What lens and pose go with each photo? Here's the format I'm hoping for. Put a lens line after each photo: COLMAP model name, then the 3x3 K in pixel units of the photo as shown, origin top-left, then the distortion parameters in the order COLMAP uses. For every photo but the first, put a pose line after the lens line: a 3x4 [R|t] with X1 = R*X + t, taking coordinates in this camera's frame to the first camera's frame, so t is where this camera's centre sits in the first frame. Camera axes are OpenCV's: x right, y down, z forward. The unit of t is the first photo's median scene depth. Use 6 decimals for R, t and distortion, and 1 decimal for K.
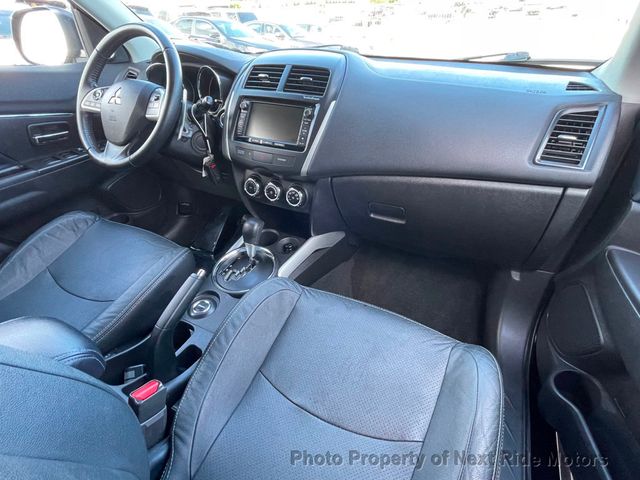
lens RADIAL K [[331.6, 0, 317.2], [0, 331.6, 240.8], [0, 0, 1]] dist [0.002878, 0.002462]
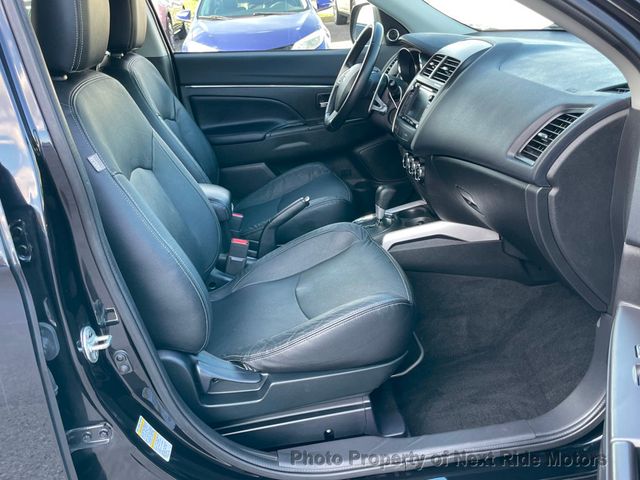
lens RADIAL K [[603.9, 0, 319.6], [0, 603.9, 240.3], [0, 0, 1]] dist [-0.006253, 0.000000]
pose [[0.578850, 0.251686, -0.775620, 1.231419], [-0.344972, 0.937448, 0.046743, 0.087868], [0.738868, 0.240510, 0.629467, -0.379788]]
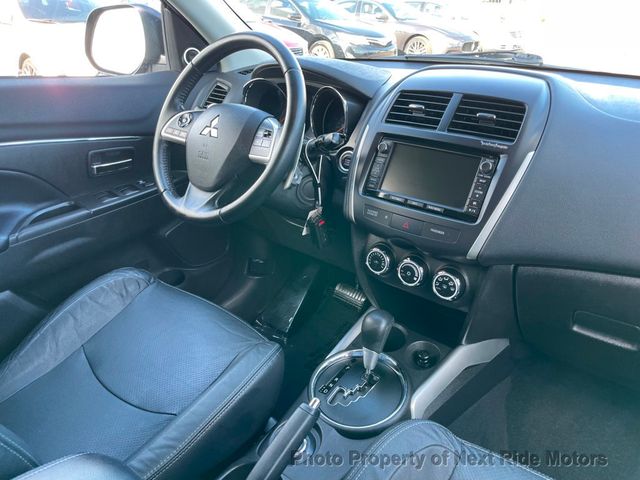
lens RADIAL K [[487.5, 0, 322.8], [0, 487.5, 237.6], [0, 0, 1]] dist [0.047466, -0.023416]
pose [[0.980865, 0.084136, -0.175571, -0.140178], [-0.105867, 0.987317, -0.118311, -0.082141], [0.163390, 0.134634, 0.977332, 0.013040]]
